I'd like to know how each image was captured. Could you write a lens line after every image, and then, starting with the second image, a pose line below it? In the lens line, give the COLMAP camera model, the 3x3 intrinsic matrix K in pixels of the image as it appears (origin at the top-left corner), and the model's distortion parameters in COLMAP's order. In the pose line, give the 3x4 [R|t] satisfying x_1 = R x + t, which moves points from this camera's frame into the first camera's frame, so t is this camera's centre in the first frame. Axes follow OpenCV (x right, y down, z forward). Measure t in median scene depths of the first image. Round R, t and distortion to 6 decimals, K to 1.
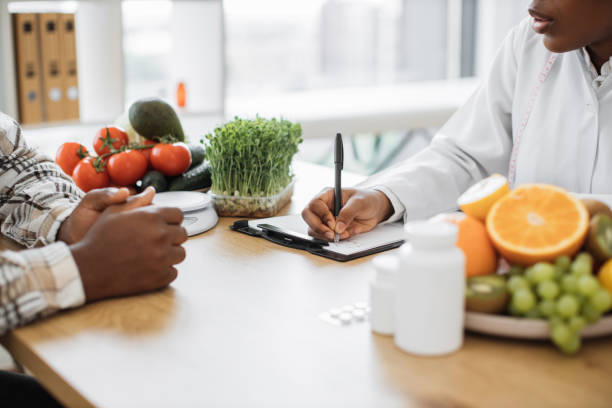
lens RADIAL K [[865.4, 0, 306.0], [0, 865.4, 204.0], [0, 0, 1]] dist [-0.091115, -0.008785]
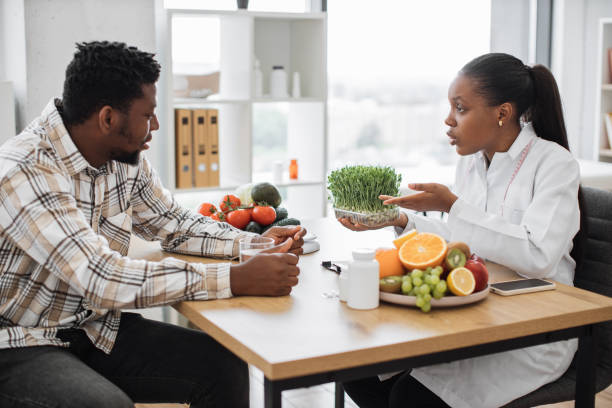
lens RADIAL K [[892.4, 0, 306.0], [0, 892.4, 204.0], [0, 0, 1]] dist [-0.032773, -0.125833]
pose [[0.984812, 0.033785, -0.170305, 0.226690], [-0.046158, 0.996533, -0.069223, 0.044281], [0.167376, 0.076033, 0.982957, -0.724111]]
